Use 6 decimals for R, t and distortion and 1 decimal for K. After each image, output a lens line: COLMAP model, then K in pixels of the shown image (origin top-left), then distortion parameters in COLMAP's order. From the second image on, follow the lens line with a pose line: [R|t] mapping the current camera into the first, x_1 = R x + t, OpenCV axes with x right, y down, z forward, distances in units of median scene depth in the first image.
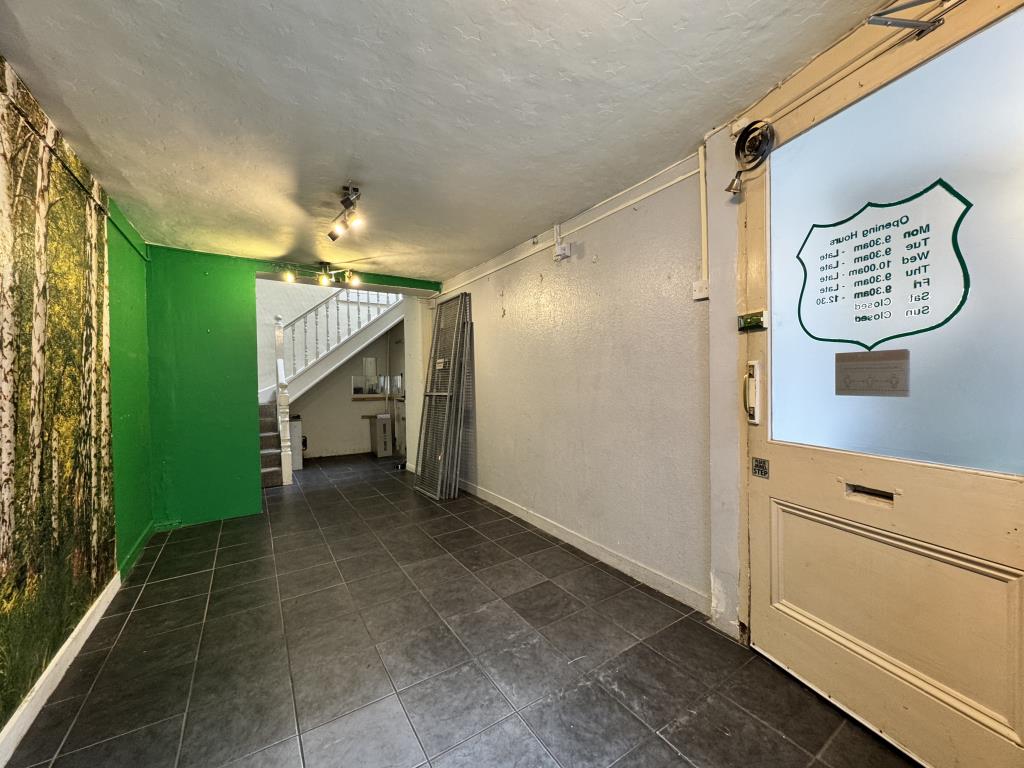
lens RADIAL K [[406.8, 0, 513.5], [0, 406.8, 382.0], [0, 0, 1]] dist [-0.000016, -0.000105]
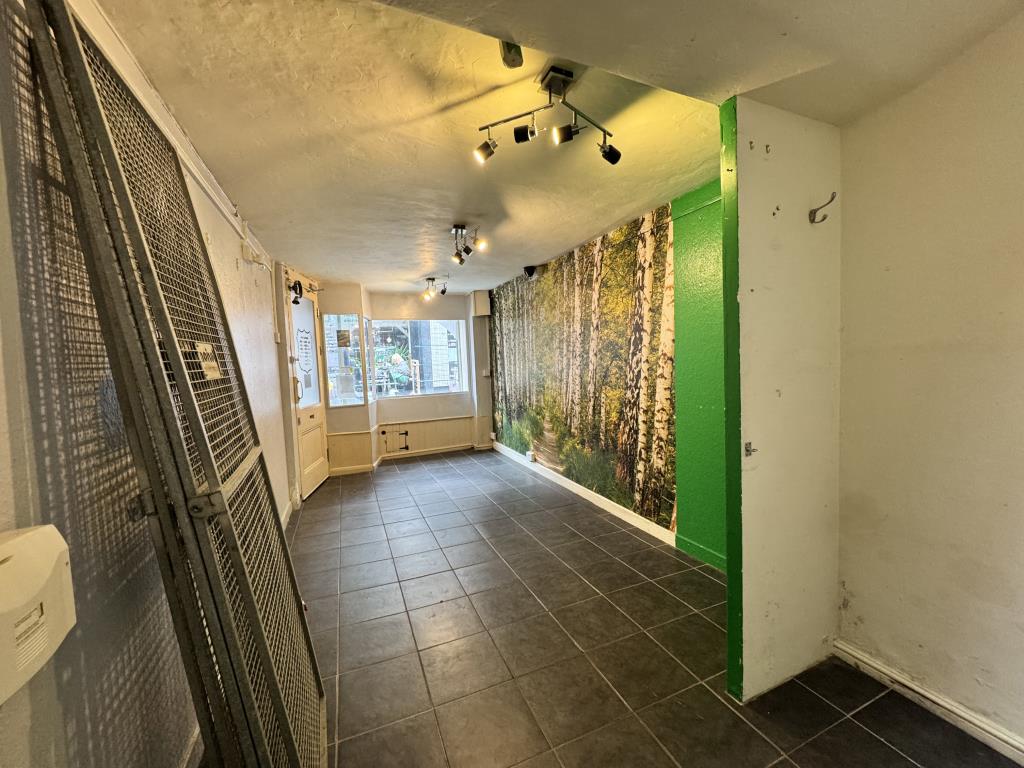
lens RADIAL K [[406.8, 0, 513.5], [0, 406.8, 384.8], [0, 0, 1]] dist [-0.000016, -0.000105]
pose [[-0.981982, 0.046324, 0.183207, -0.839059], [0.059209, 0.996095, 0.065495, -0.065945], [-0.179457, 0.075162, -0.980890, 2.429356]]
